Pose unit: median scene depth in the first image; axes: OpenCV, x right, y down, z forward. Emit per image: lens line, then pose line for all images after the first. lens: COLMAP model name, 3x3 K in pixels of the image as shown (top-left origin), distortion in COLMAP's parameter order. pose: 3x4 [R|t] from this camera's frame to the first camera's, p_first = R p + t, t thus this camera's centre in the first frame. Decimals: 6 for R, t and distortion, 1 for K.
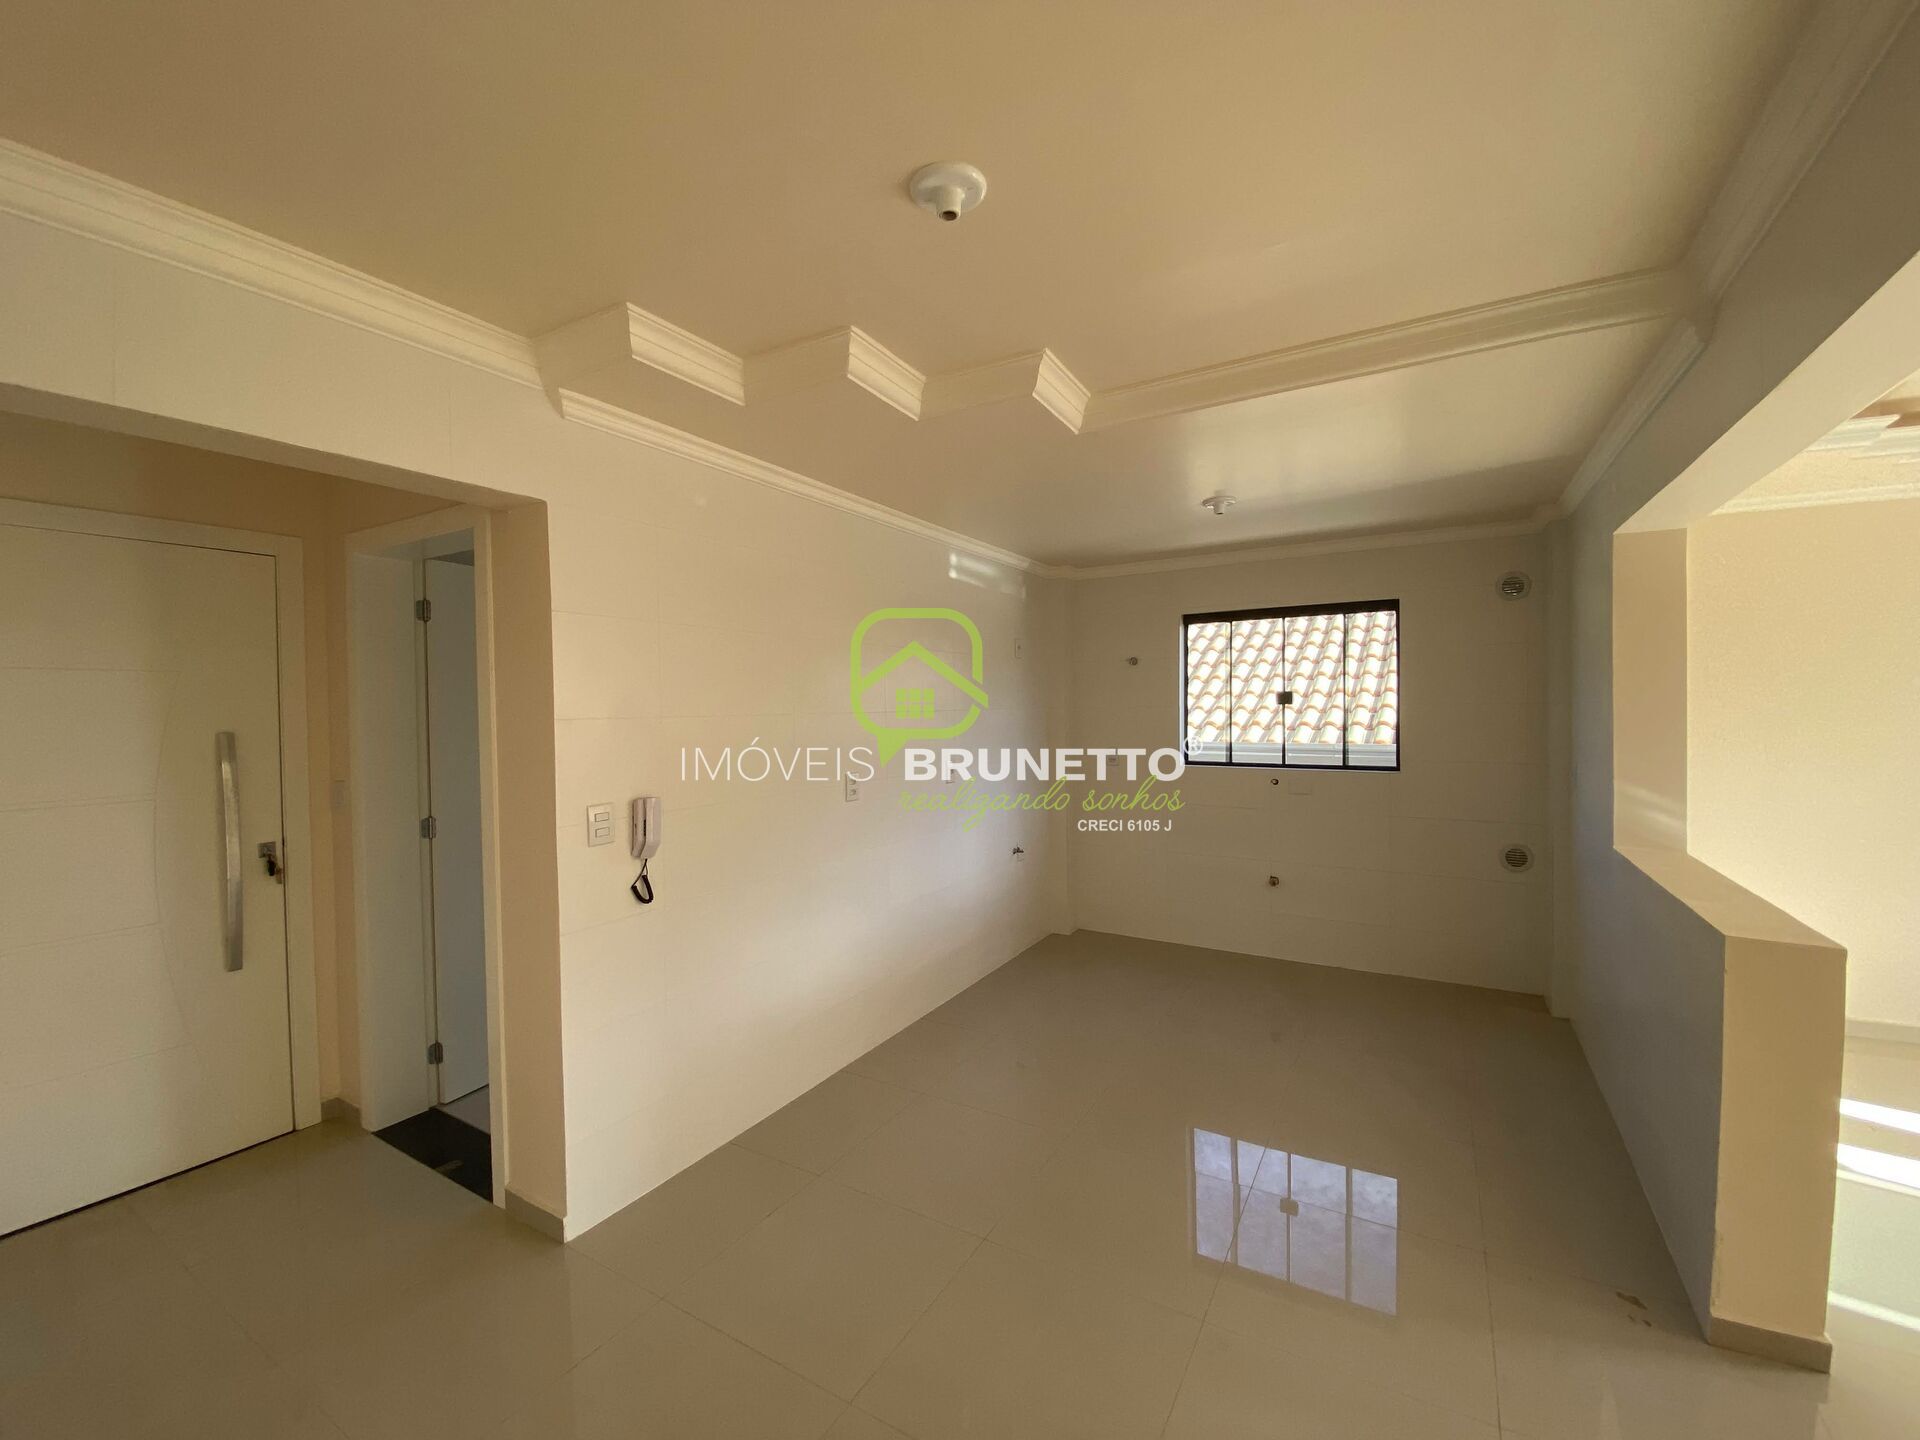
lens RADIAL K [[778.4, 0, 960.0], [0, 778.4, 720.0], [0, 0, 1]] dist [0.016545, -0.017380]
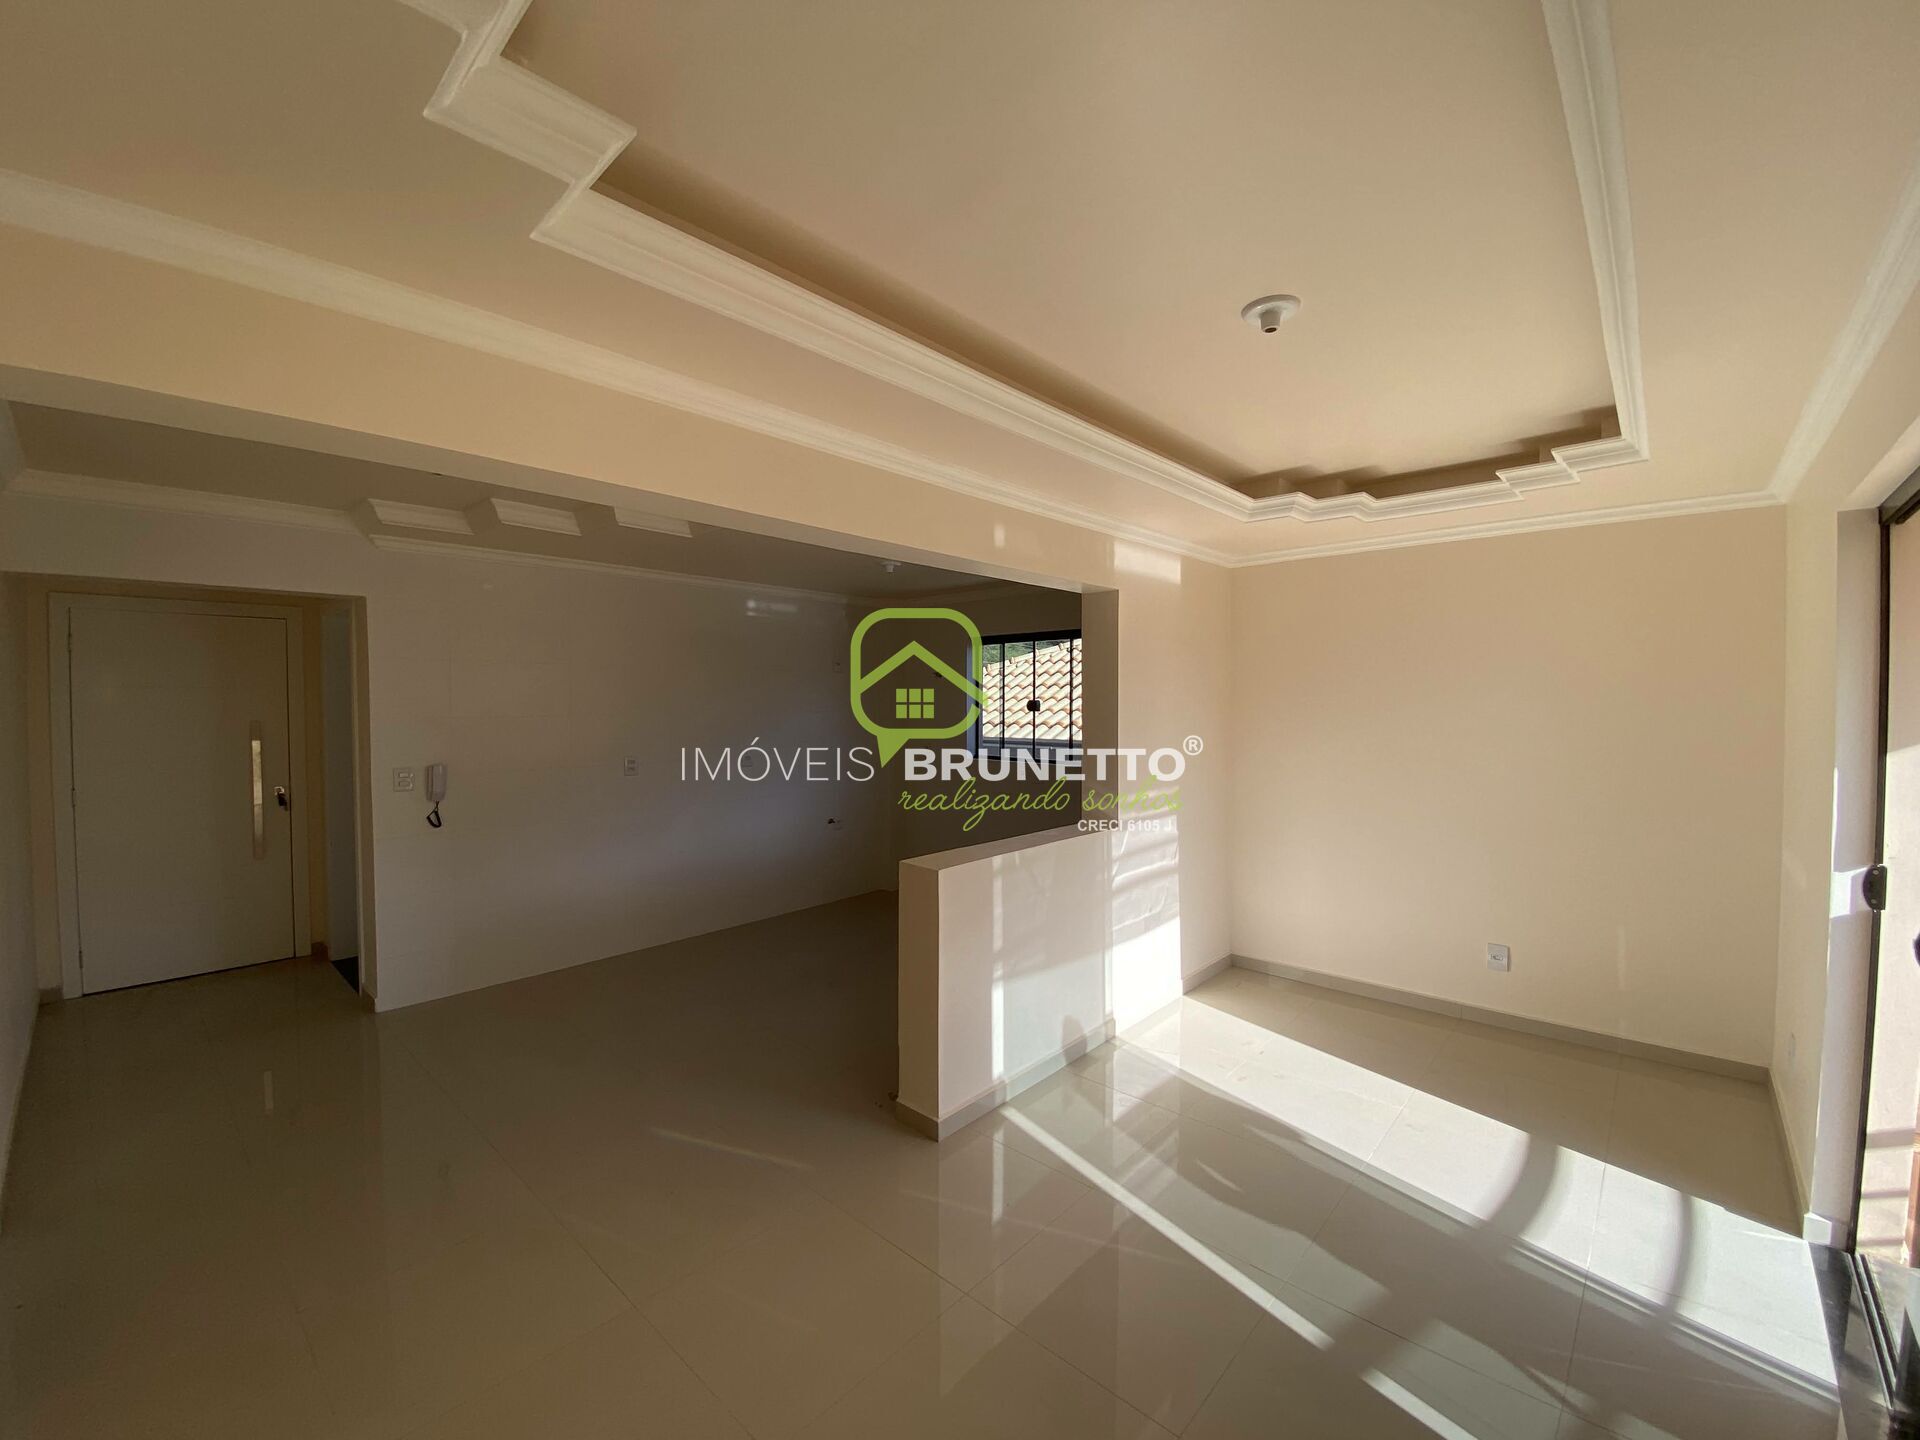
lens RADIAL K [[778.4, 0, 960.0], [0, 778.4, 720.0], [0, 0, 1]] dist [0.016545, -0.017380]
pose [[0.976912, 0.013763, -0.213198, 0.644229], [-0.013655, 0.999905, 0.001980, -0.010298], [0.213205, 0.000977, 0.977007, -0.250454]]
